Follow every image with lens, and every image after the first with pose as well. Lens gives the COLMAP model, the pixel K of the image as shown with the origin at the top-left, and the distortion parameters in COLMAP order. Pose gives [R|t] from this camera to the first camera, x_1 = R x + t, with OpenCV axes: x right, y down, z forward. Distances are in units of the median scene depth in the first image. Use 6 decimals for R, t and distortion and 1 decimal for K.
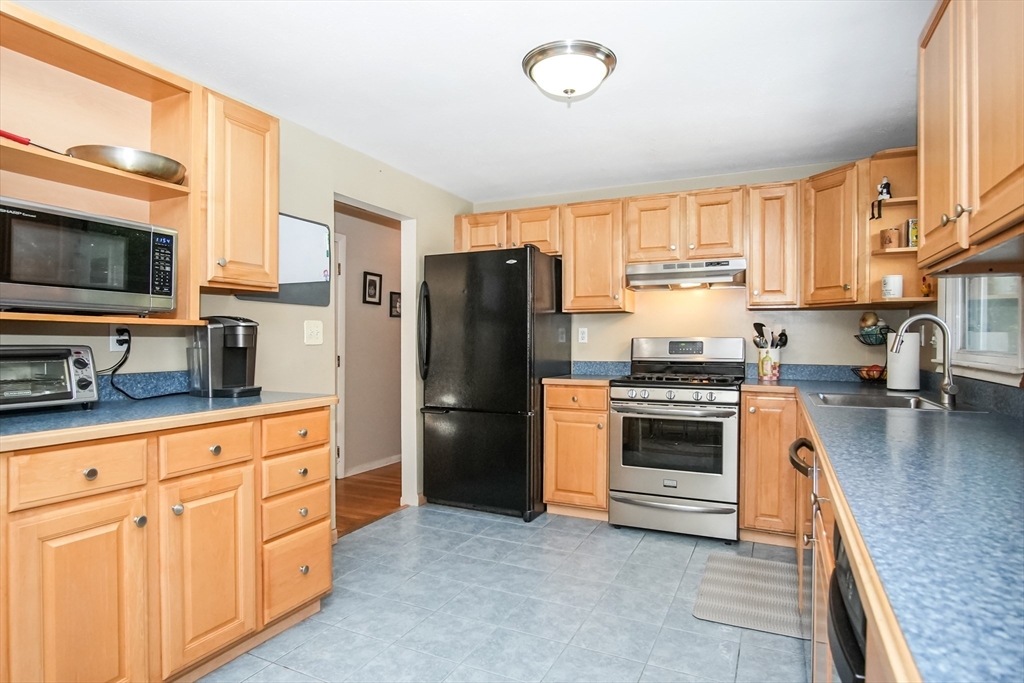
lens RADIAL K [[571.7, 0, 517.3], [0, 571.7, 340.9], [0, 0, 1]] dist [-0.017950, 0.000813]
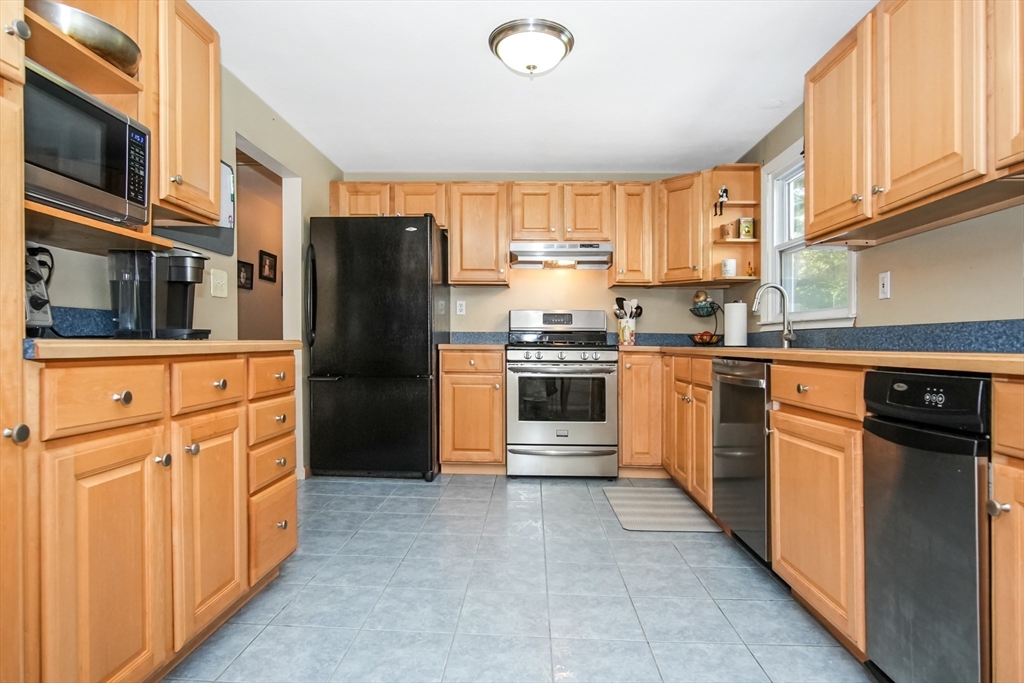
lens RADIAL K [[548.3, 0, 520.6], [0, 548.3, 341.7], [0, 0, 1]] dist [-0.021815, 0.000785]
pose [[0.916543, 0.007055, 0.399875, -0.251048], [-0.007472, 0.999972, -0.000516, 0.069456], [-0.399867, -0.002515, 0.916570, 0.029237]]
